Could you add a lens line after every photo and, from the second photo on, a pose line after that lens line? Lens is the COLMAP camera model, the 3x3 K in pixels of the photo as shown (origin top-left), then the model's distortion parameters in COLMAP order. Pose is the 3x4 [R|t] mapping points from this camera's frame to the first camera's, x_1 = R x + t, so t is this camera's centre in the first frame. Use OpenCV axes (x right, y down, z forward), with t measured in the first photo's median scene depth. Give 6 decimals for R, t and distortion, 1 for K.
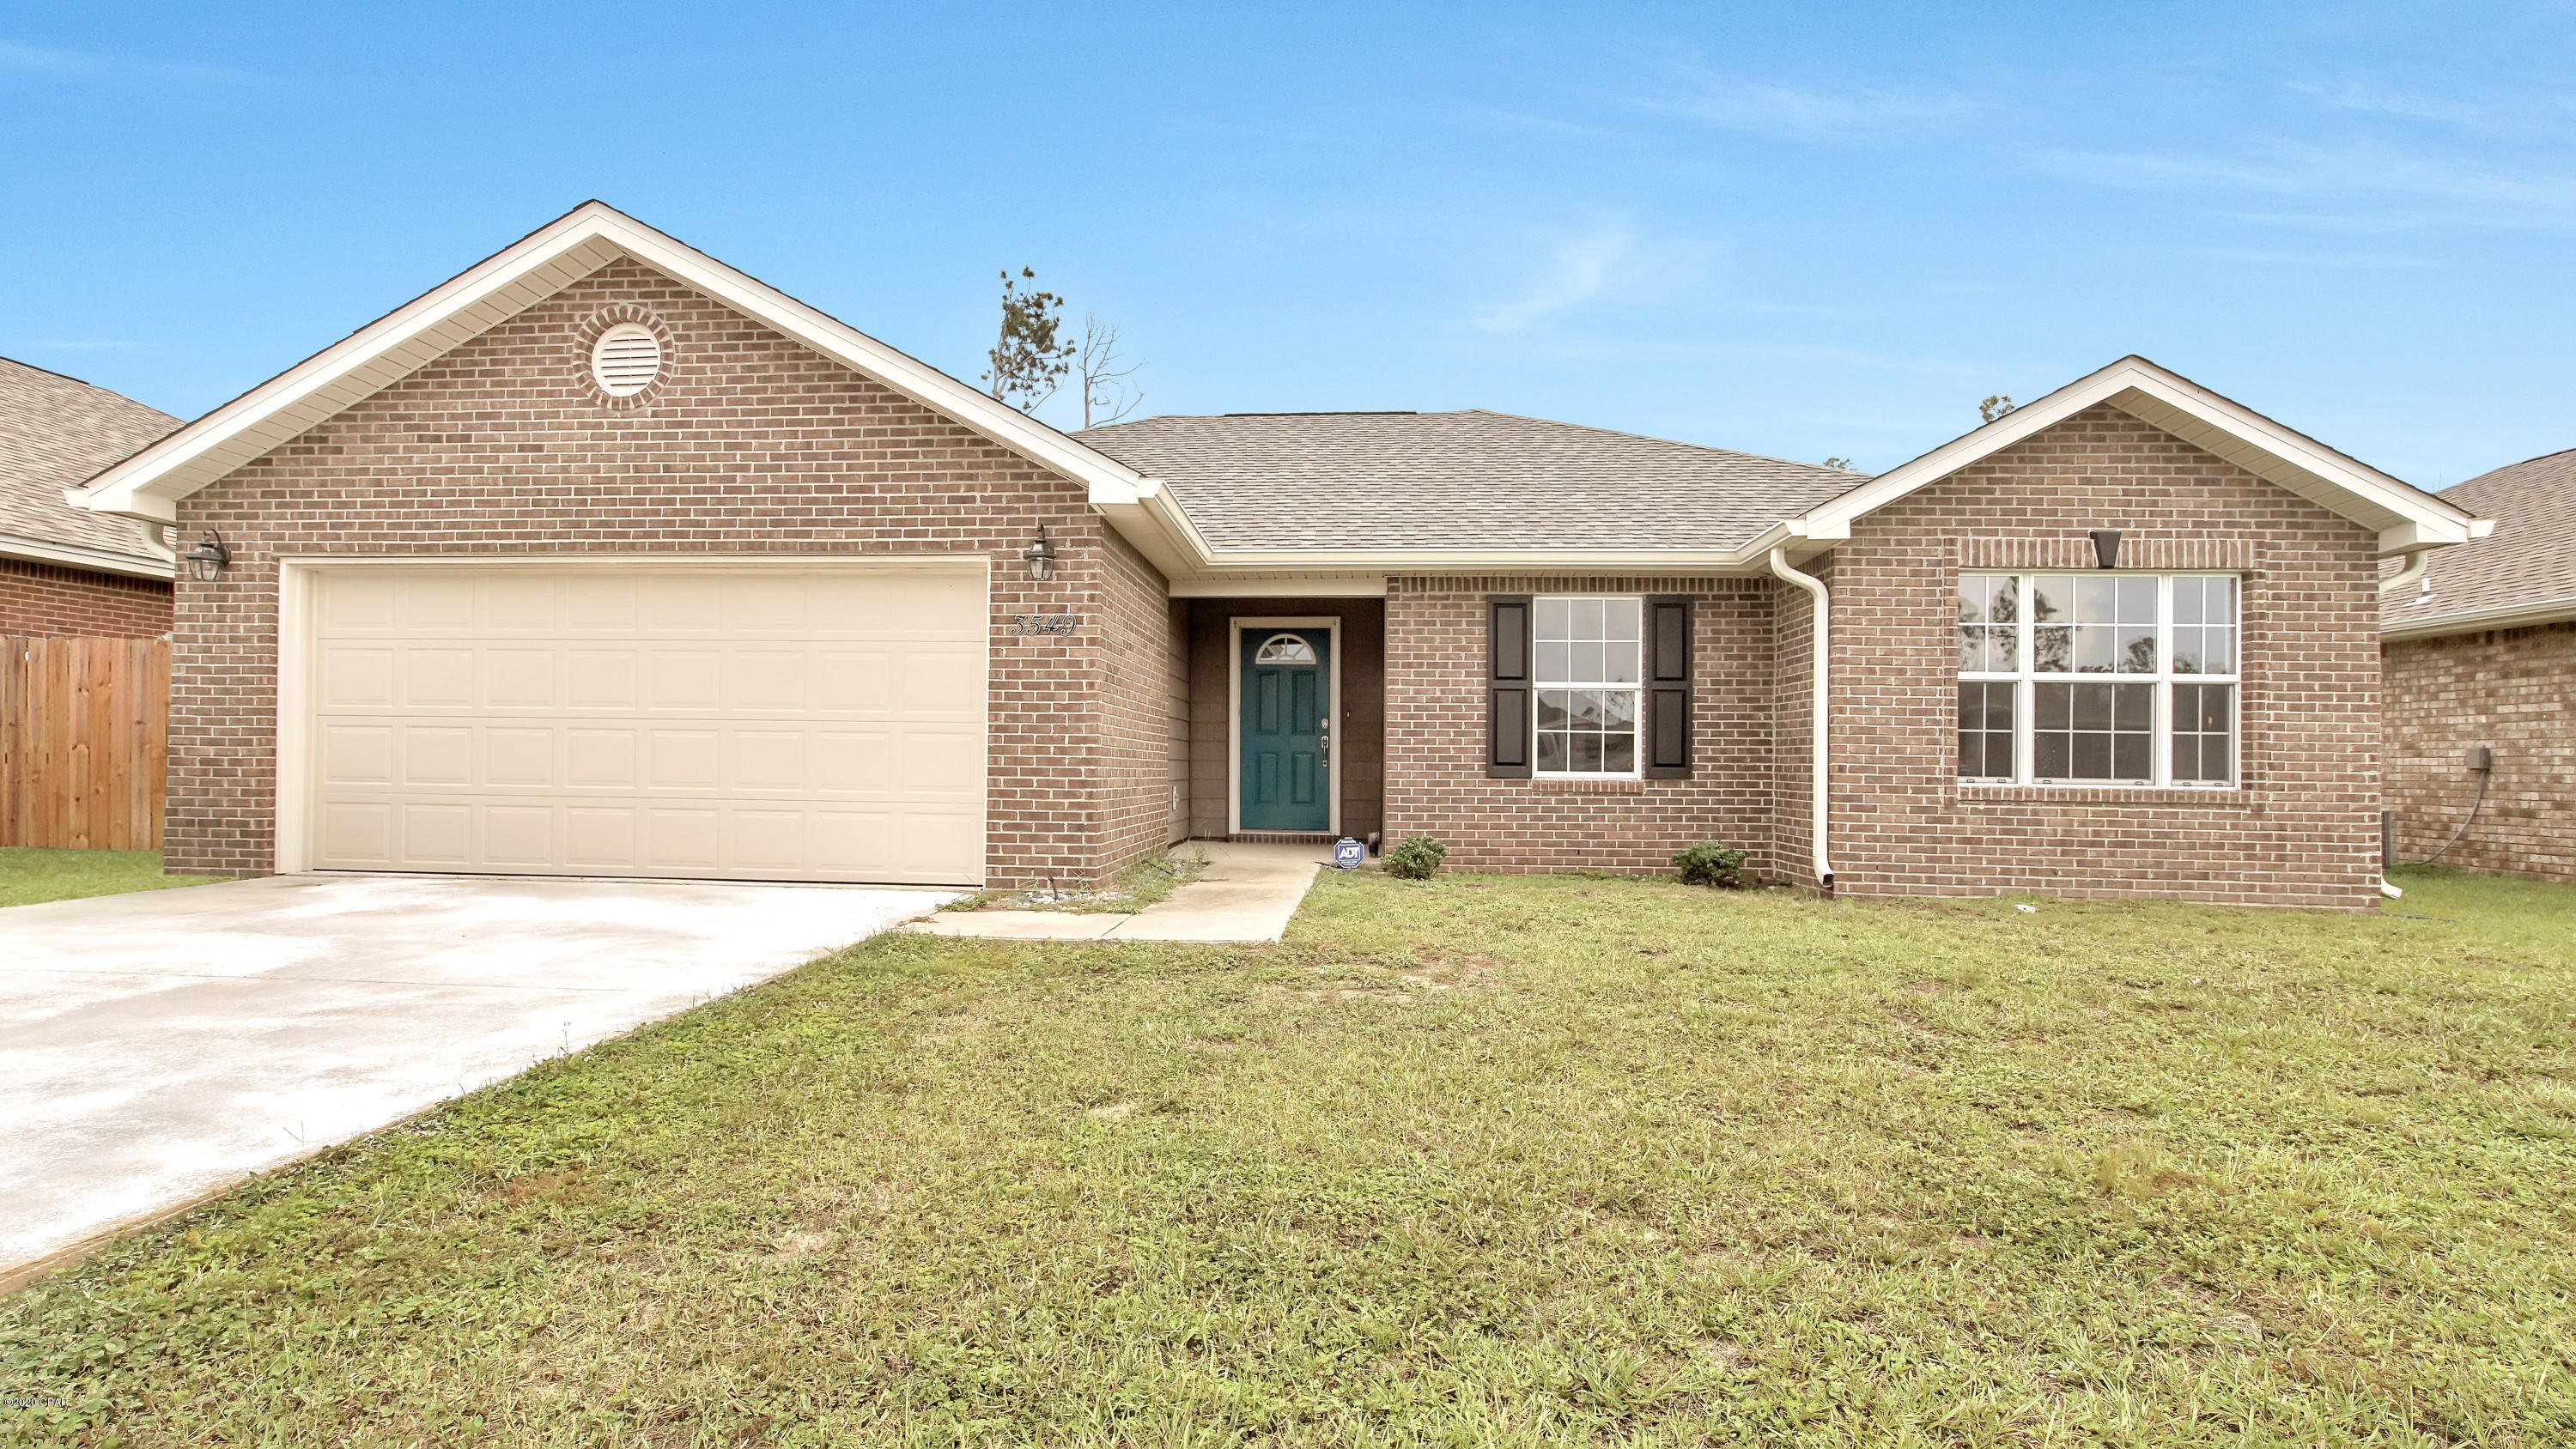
lens RADIAL K [[1182.3, 0, 1290.4], [0, 1182.3, 742.2], [0, 0, 1]] dist [-0.005427, 0.002234]
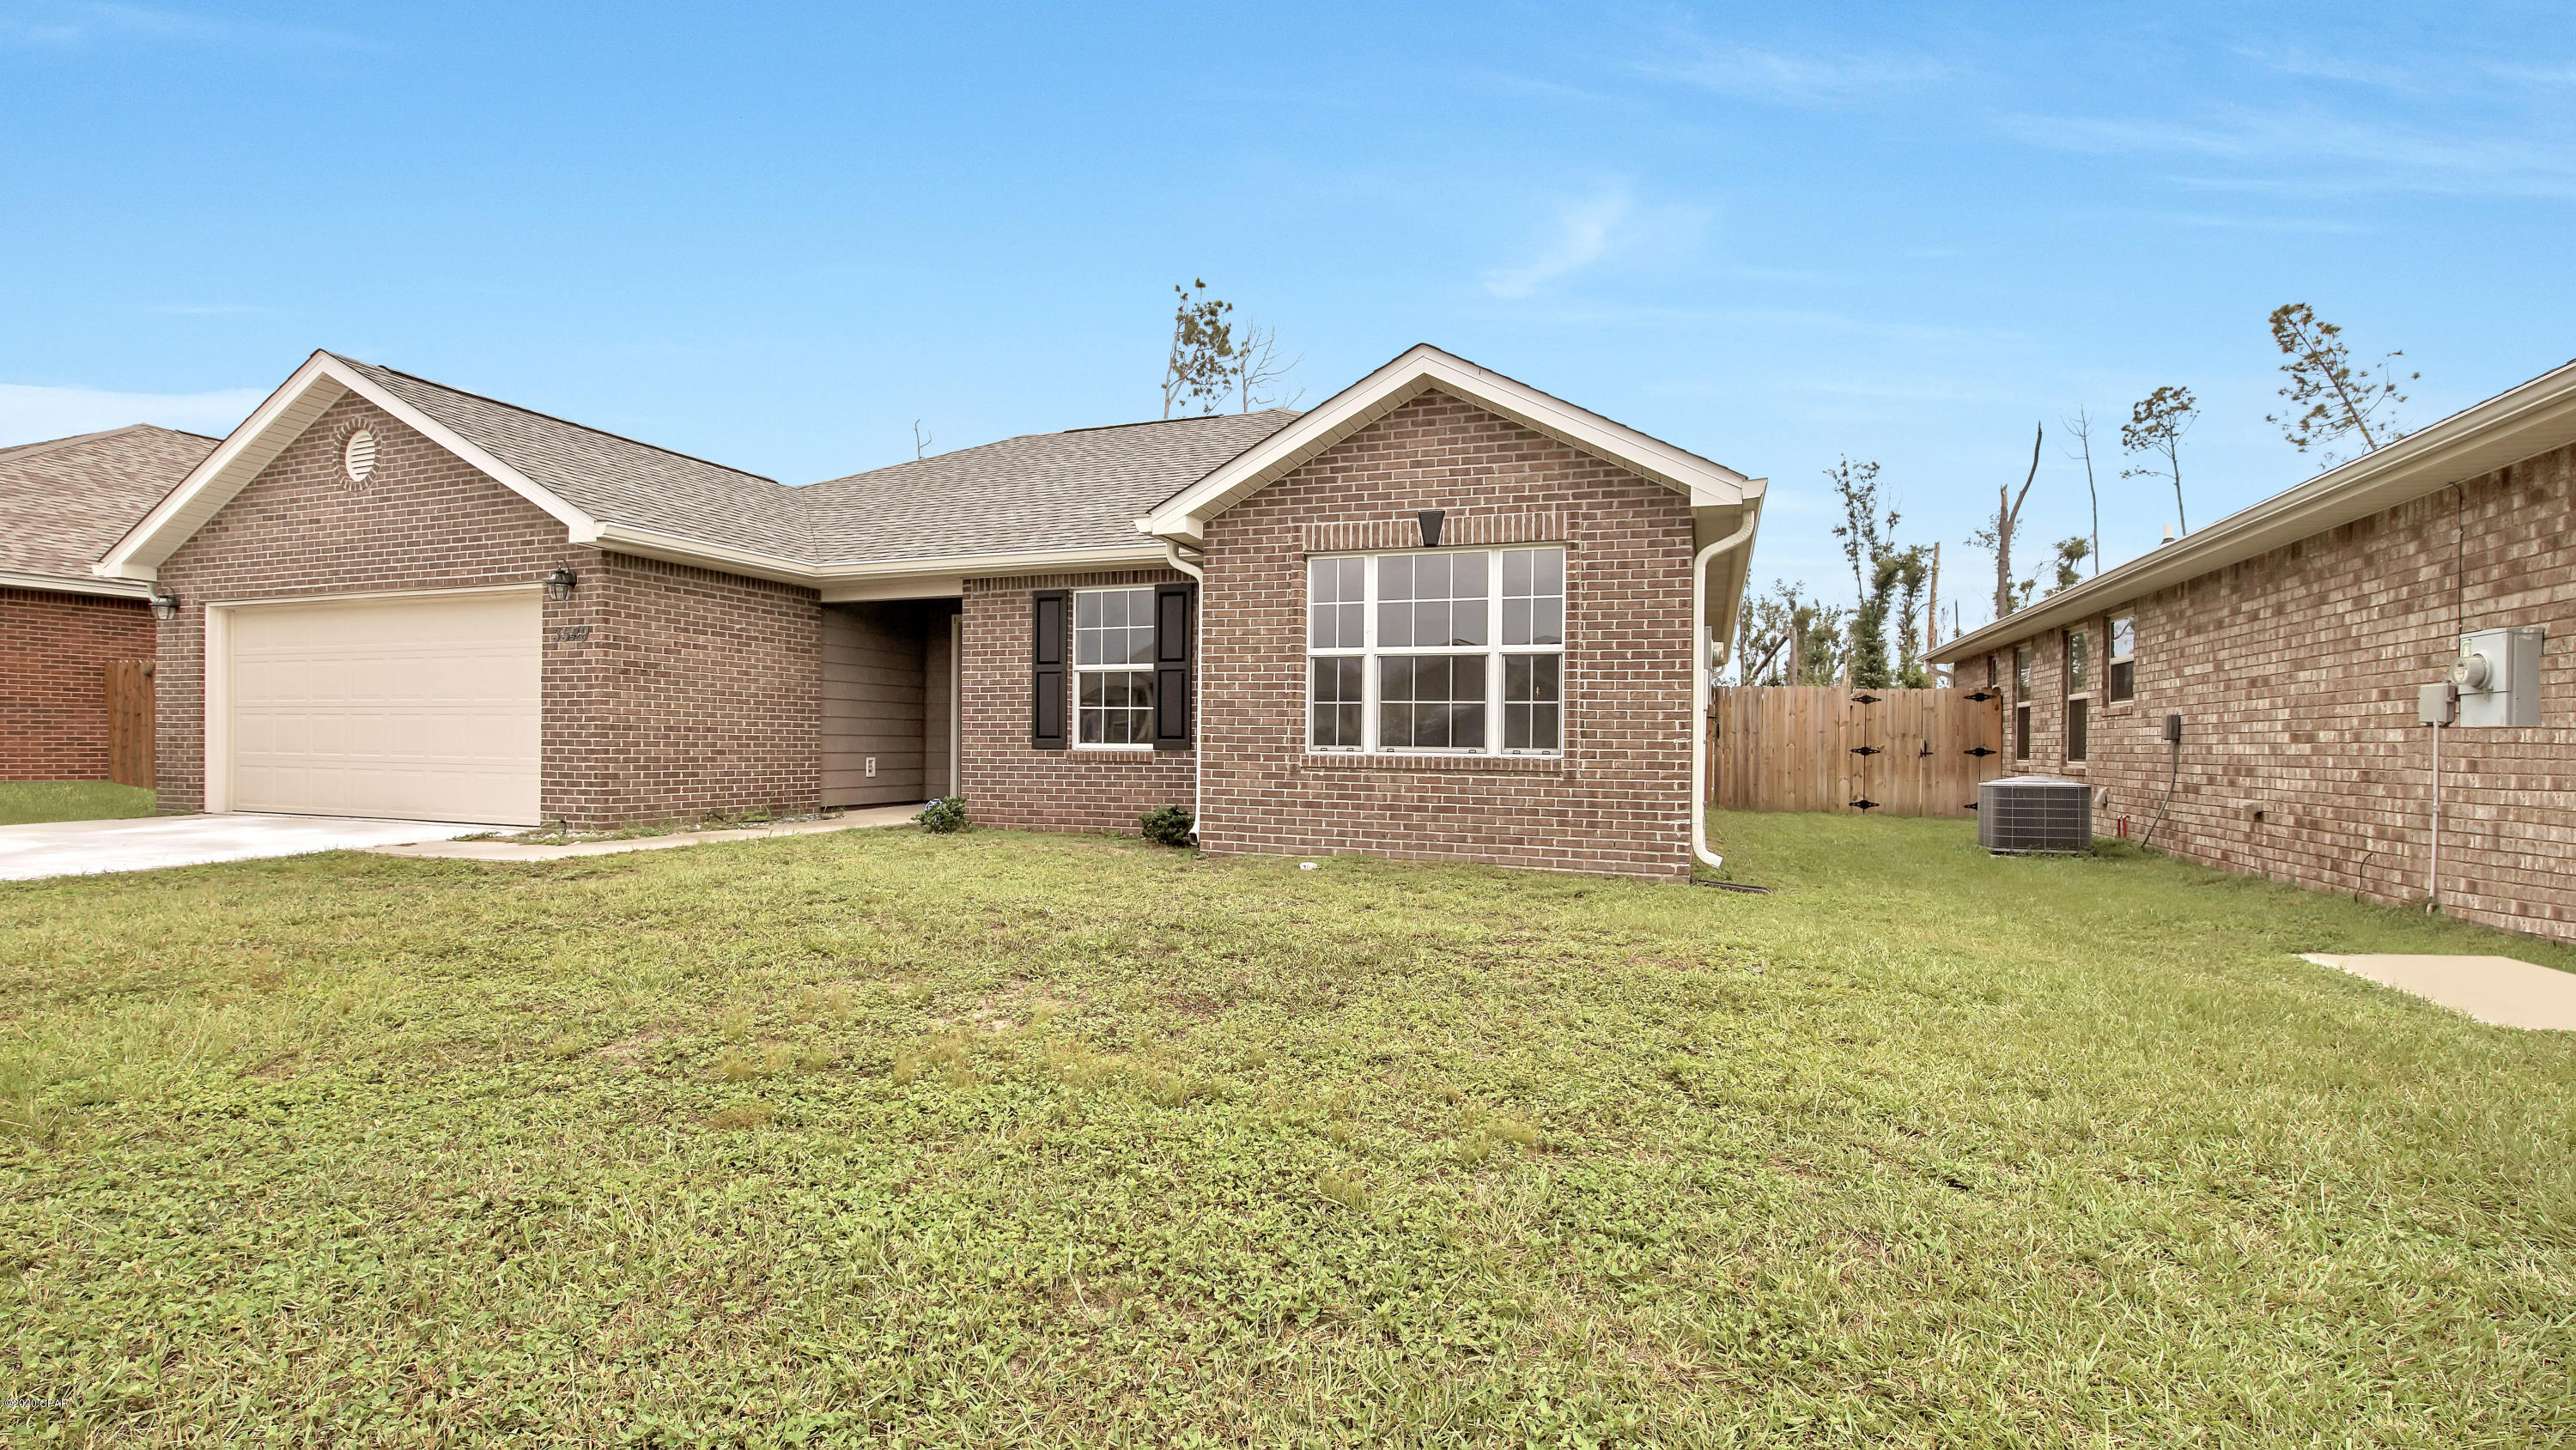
lens RADIAL K [[1182.3, 0, 1267.1], [0, 1182.3, 739.8], [0, 0, 1]] dist [-0.005427, 0.002234]
pose [[0.957030, -0.003919, -0.289962, 0.851860], [0.007726, 0.999898, 0.011985, 0.010727], [0.289886, -0.013711, 0.956963, -0.050902]]
